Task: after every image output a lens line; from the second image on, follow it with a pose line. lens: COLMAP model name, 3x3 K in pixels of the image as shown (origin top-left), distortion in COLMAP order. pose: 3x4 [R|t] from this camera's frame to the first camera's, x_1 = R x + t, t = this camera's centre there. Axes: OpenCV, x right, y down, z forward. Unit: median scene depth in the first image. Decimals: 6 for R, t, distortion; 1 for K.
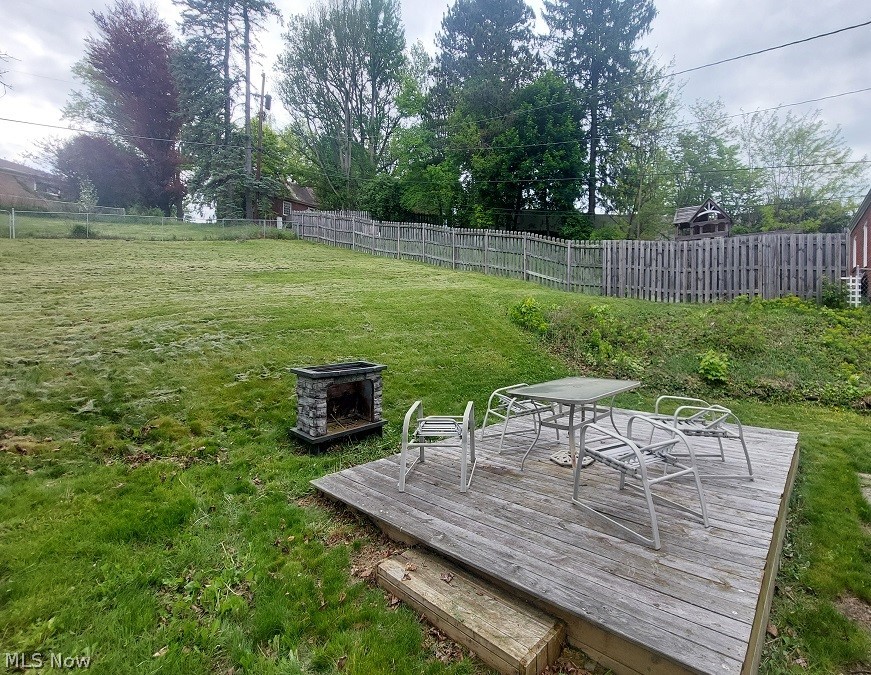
lens RADIAL K [[406.0, 0, 510.4], [0, 406.0, 322.9], [0, 0, 1]] dist [-0.001376, -0.000806]
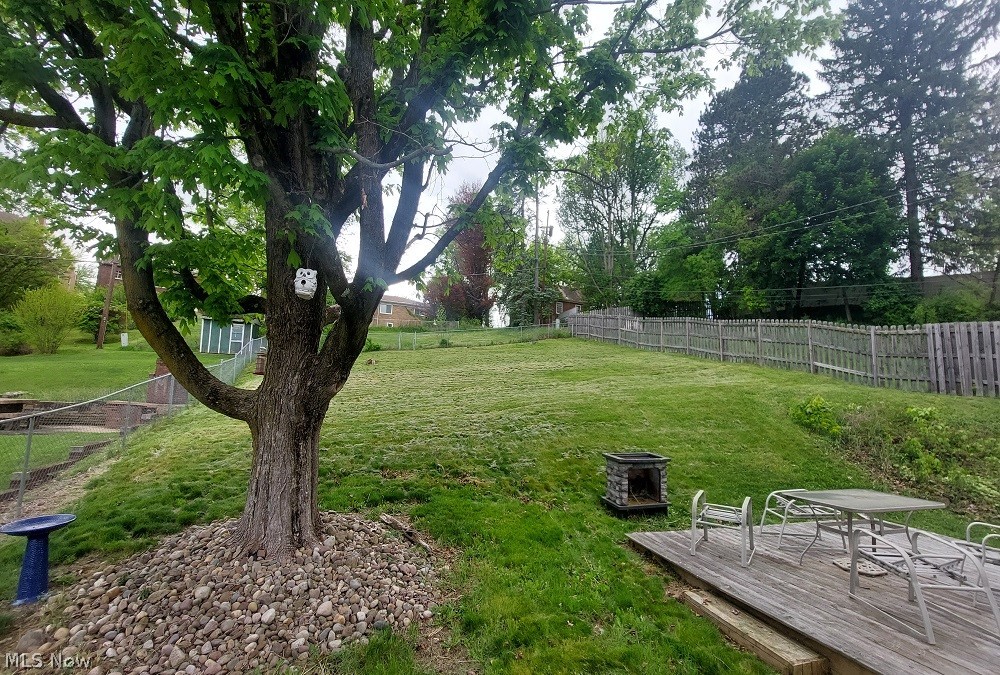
lens RADIAL K [[408.1, 0, 495.7], [0, 408.1, 349.7], [0, 0, 1]] dist [-0.015230, -0.001117]
pose [[0.801530, -0.046024, -0.596181, 0.012254], [-0.037017, 0.991302, -0.126293, -0.019750], [0.596808, 0.123297, 0.792855, -0.145029]]
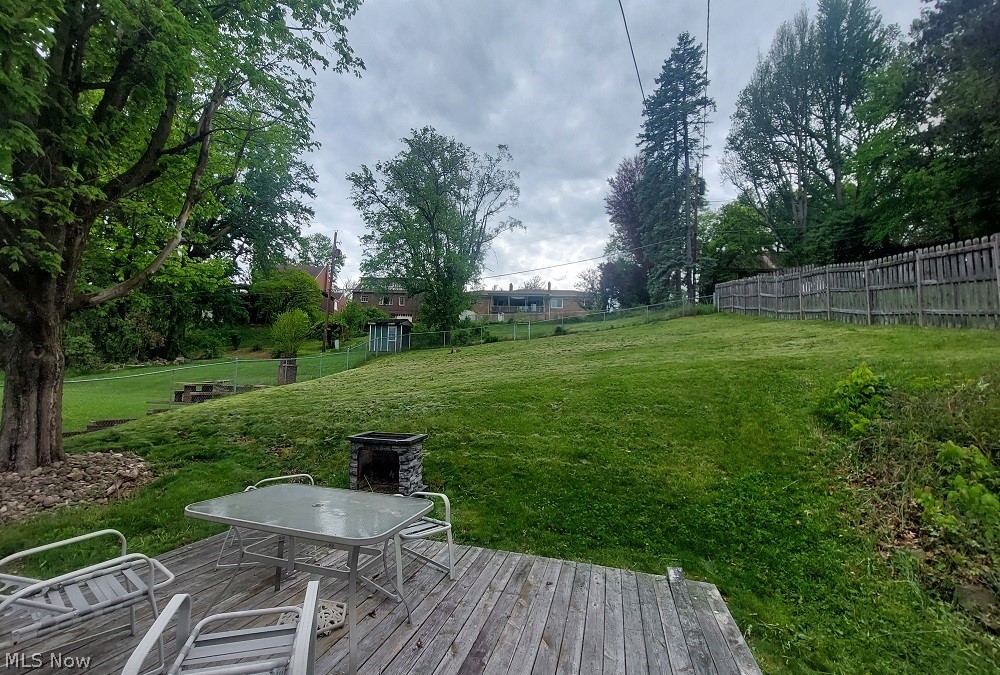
lens RADIAL K [[408.1, 0, 502.6], [0, 408.1, 347.5], [0, 0, 1]] dist [-0.015230, -0.001117]
pose [[0.390761, -0.074148, -0.917501, 0.273125], [-0.042680, 0.994219, -0.098525, -0.013023], [0.919502, 0.077659, 0.385337, 0.304960]]
